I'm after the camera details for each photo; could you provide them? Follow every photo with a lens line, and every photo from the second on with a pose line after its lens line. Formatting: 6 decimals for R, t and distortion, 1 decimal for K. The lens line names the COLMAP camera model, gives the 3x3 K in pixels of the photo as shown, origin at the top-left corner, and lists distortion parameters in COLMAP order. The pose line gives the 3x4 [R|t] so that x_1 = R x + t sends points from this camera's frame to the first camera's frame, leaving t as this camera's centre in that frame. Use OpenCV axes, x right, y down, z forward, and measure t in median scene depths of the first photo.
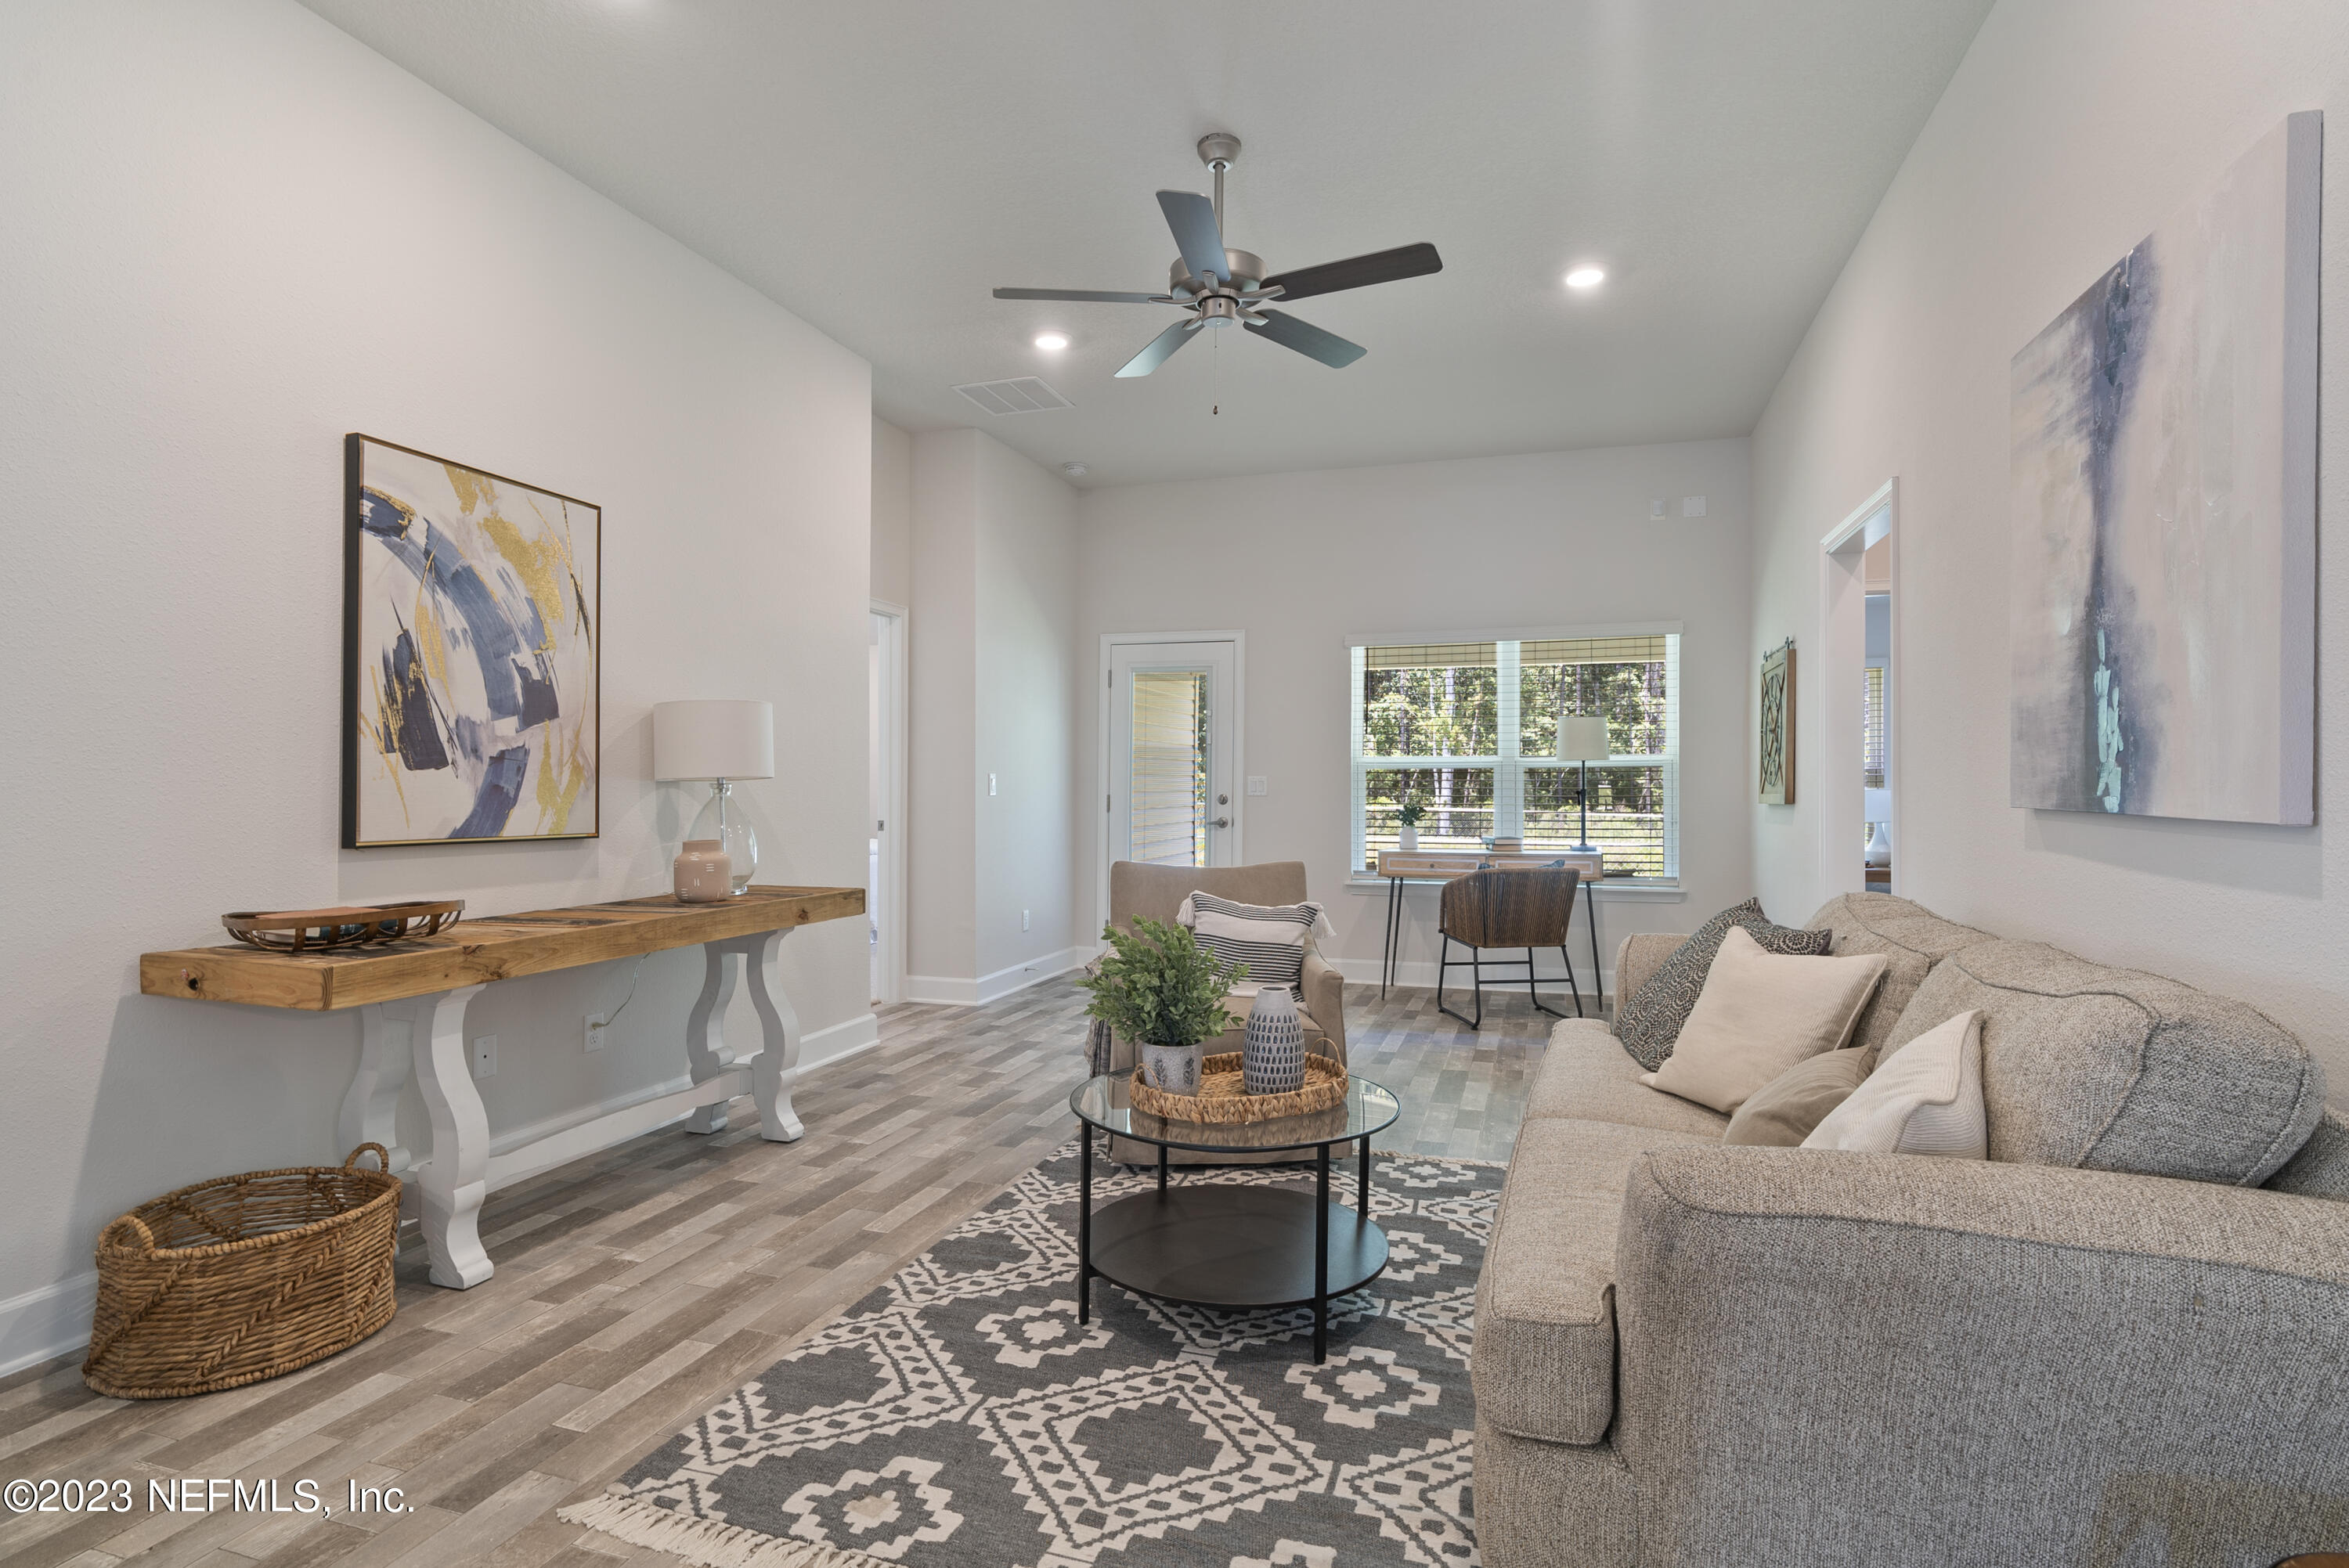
lens RADIAL K [[1141.8, 0, 1168.3], [0, 1141.8, 782.3], [0, 0, 1]] dist [-0.001870, -0.000128]
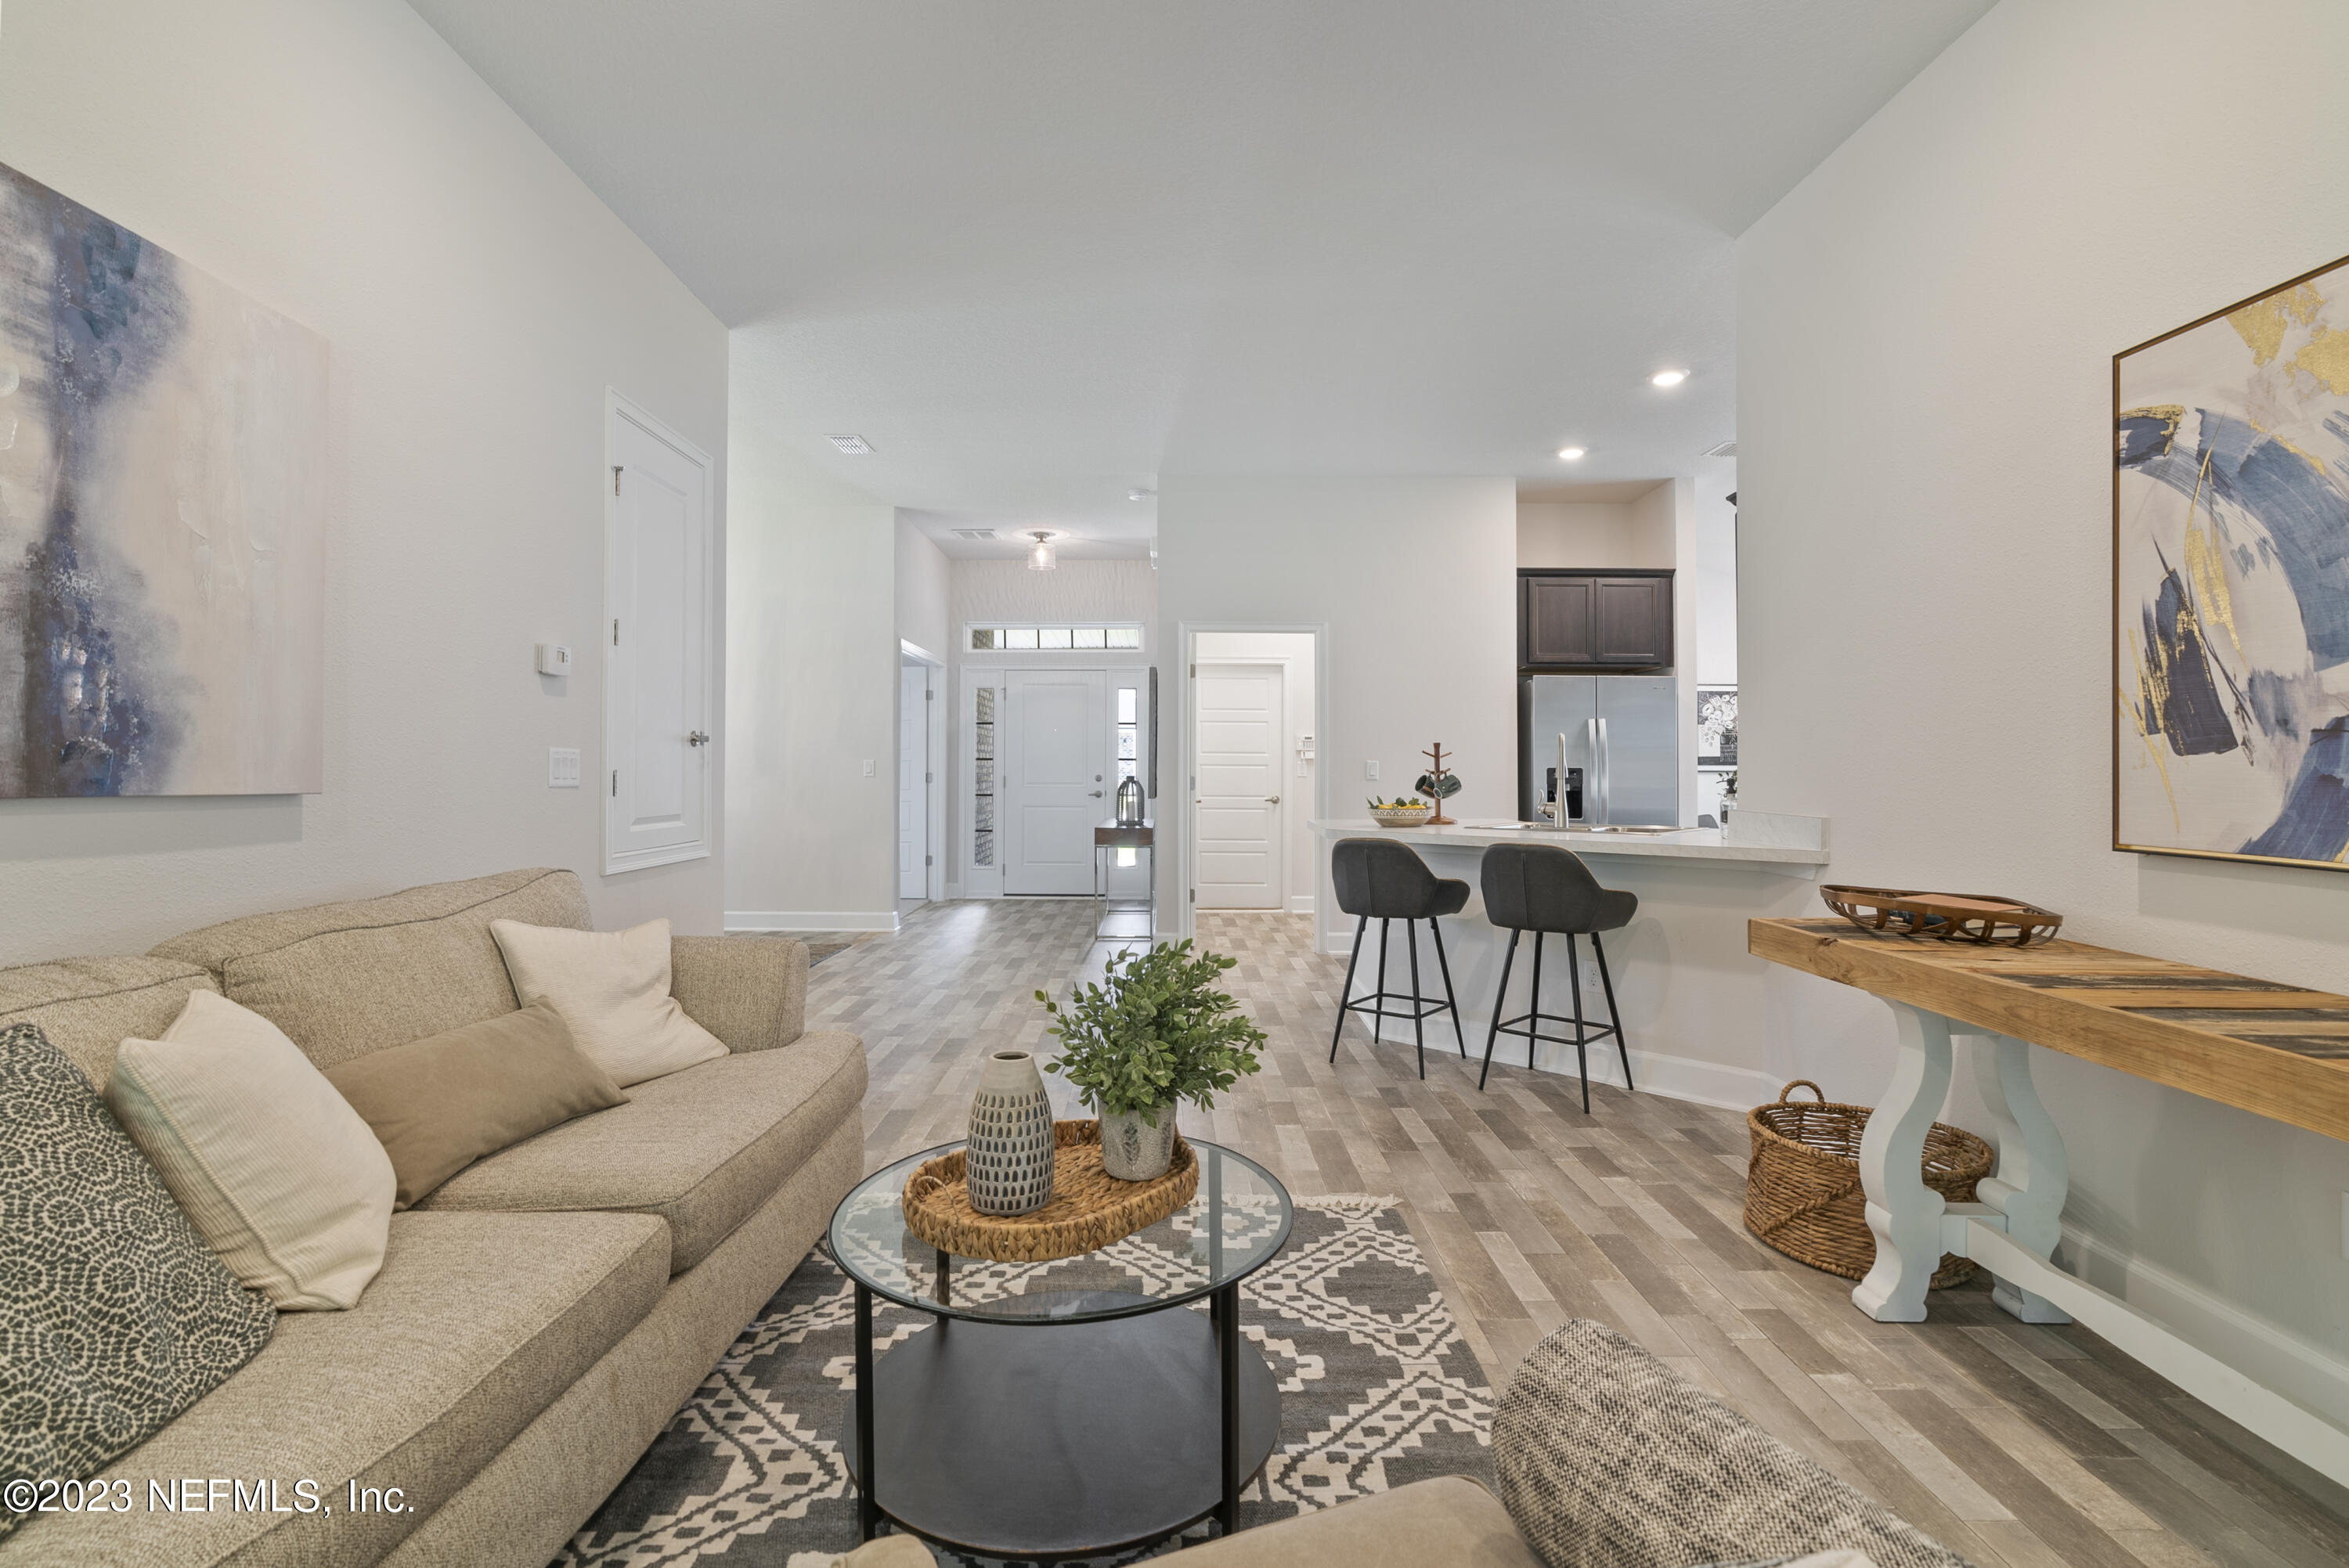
lens RADIAL K [[1064.0, 0, 1177.7], [0, 1064.0, 771.3], [0, 0, 1]] dist [-0.001609, 0.000119]
pose [[-0.943250, -0.010431, -0.331920, 0.179981], [-0.009324, 0.999944, -0.004928, 0.008850], [0.331953, -0.001554, -0.943295, 1.392379]]
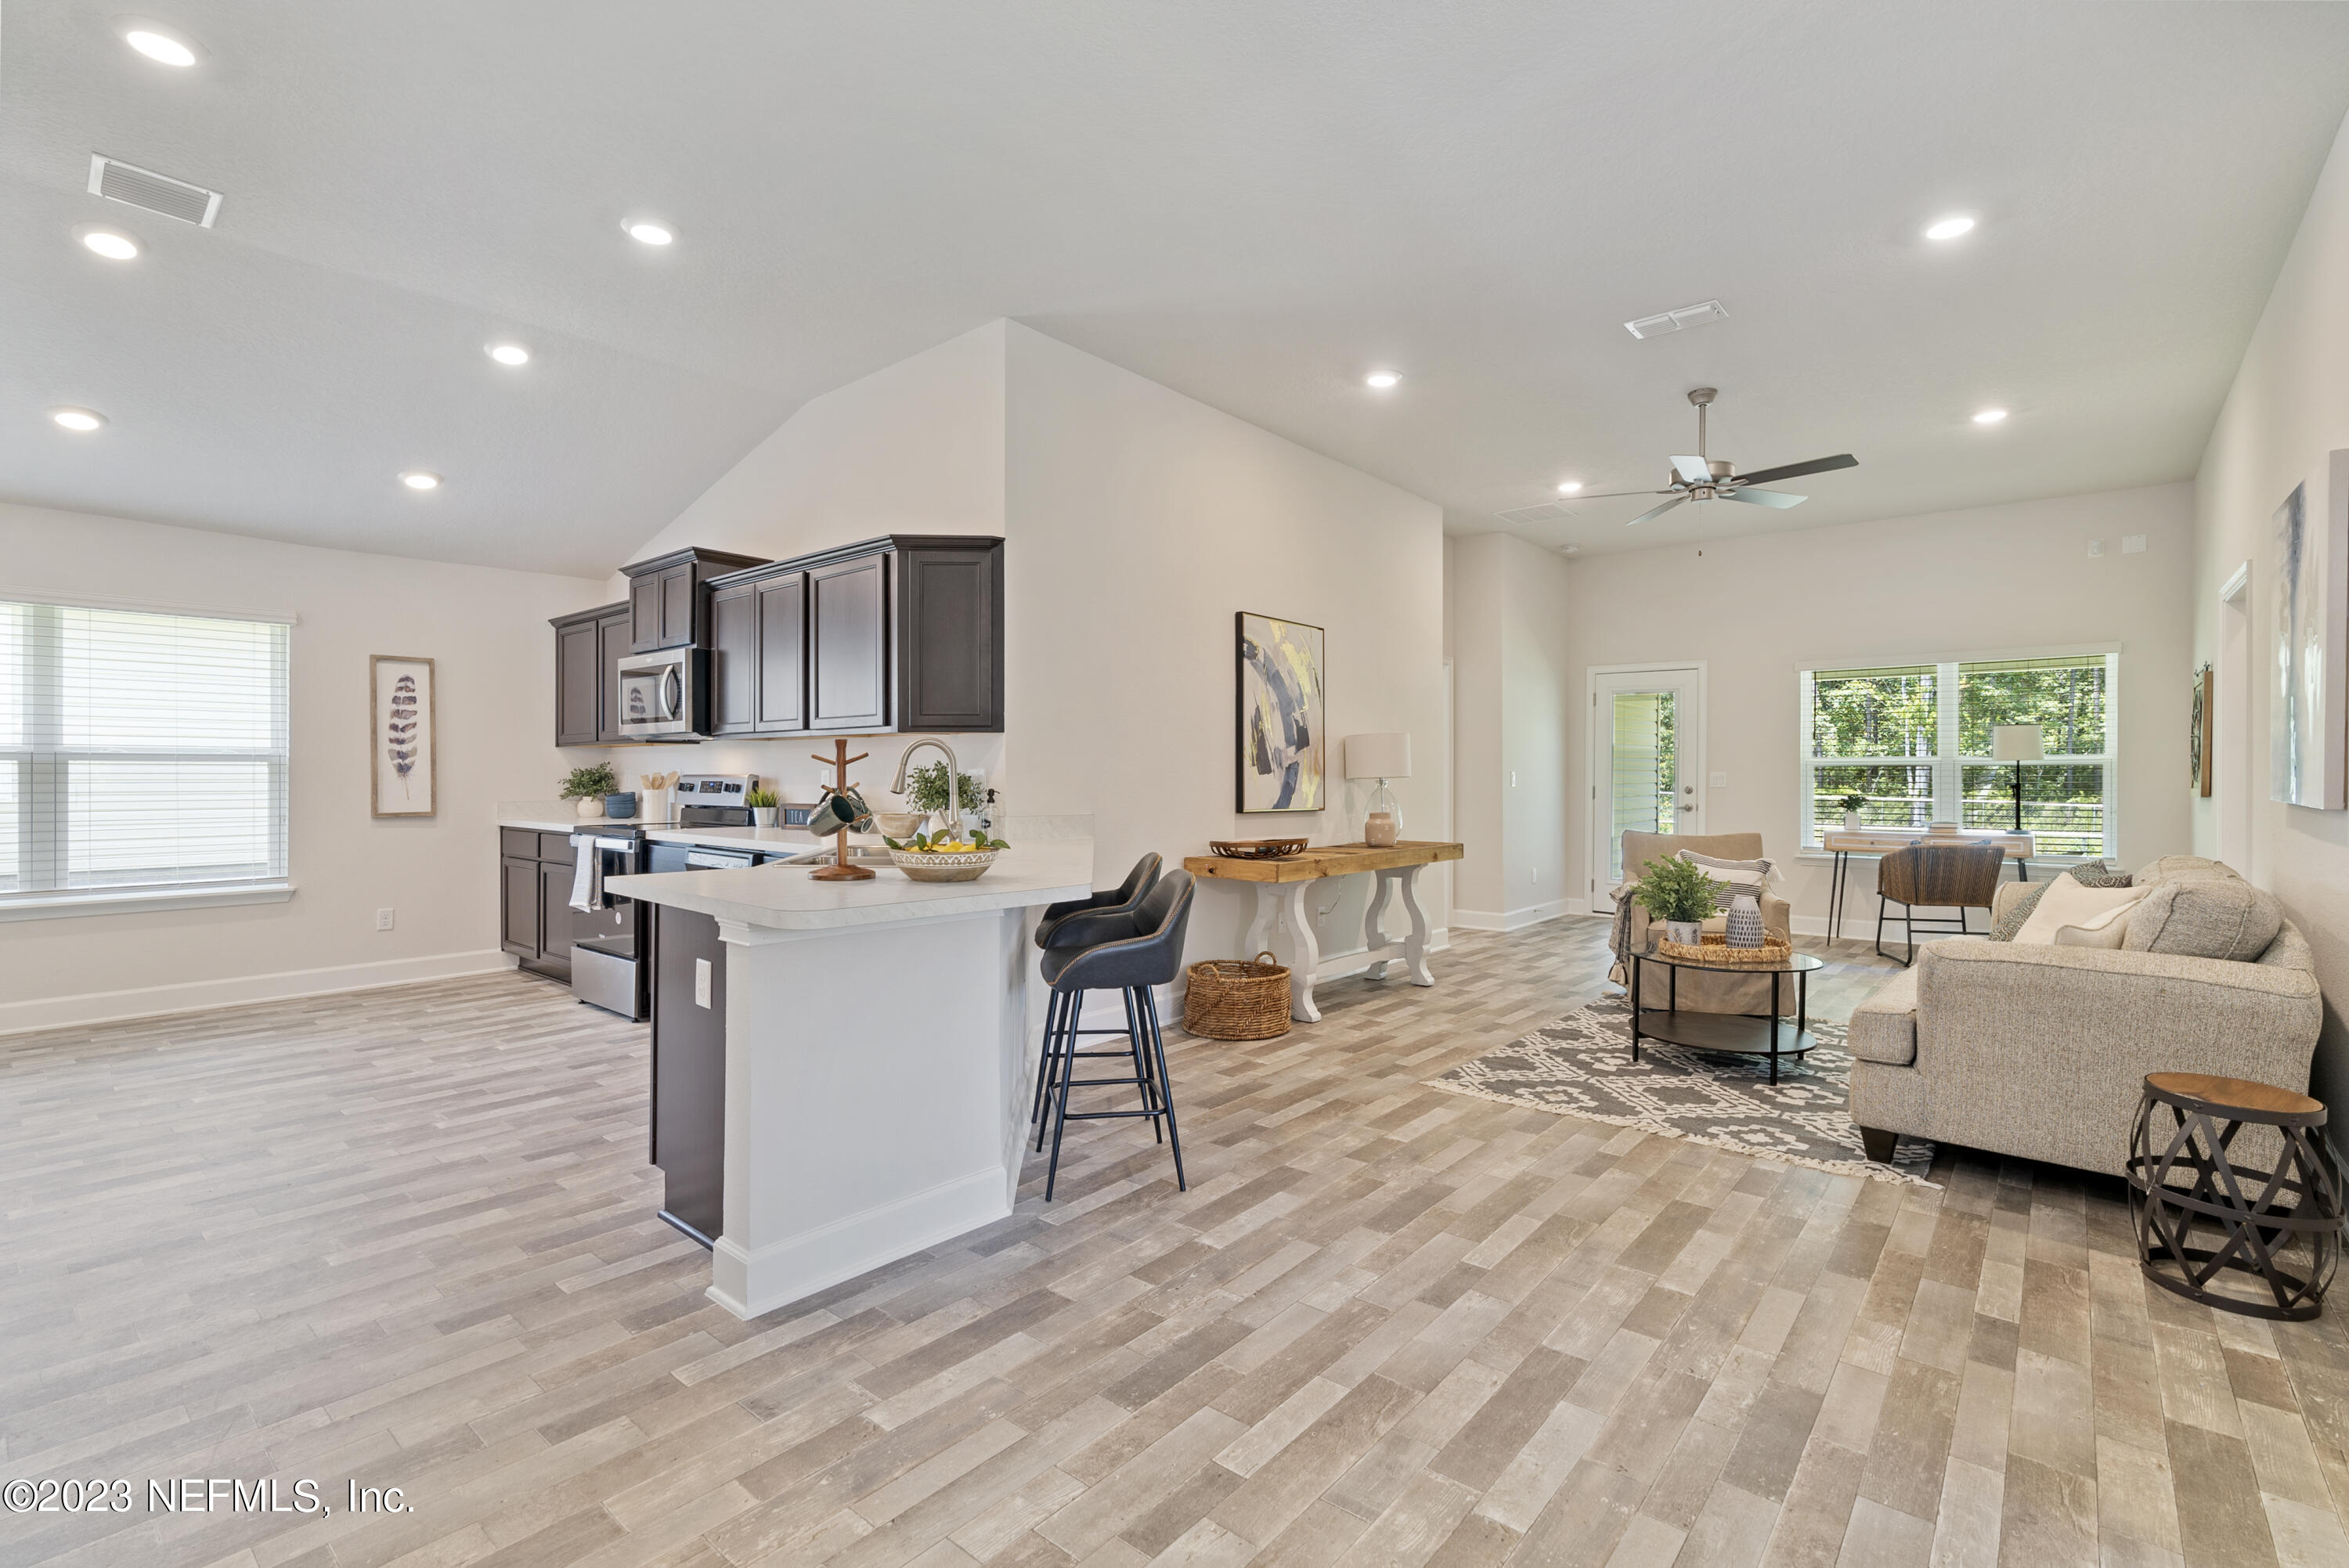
lens RADIAL K [[1064.0, 0, 1177.7], [0, 1064.0, 771.3], [0, 0, 1]] dist [-0.001609, 0.000119]
pose [[0.929613, -0.001055, -0.368537, -0.103835], [0.001159, 0.999999, 0.000061, -0.016655], [0.368536, -0.000484, 0.929613, -0.771032]]
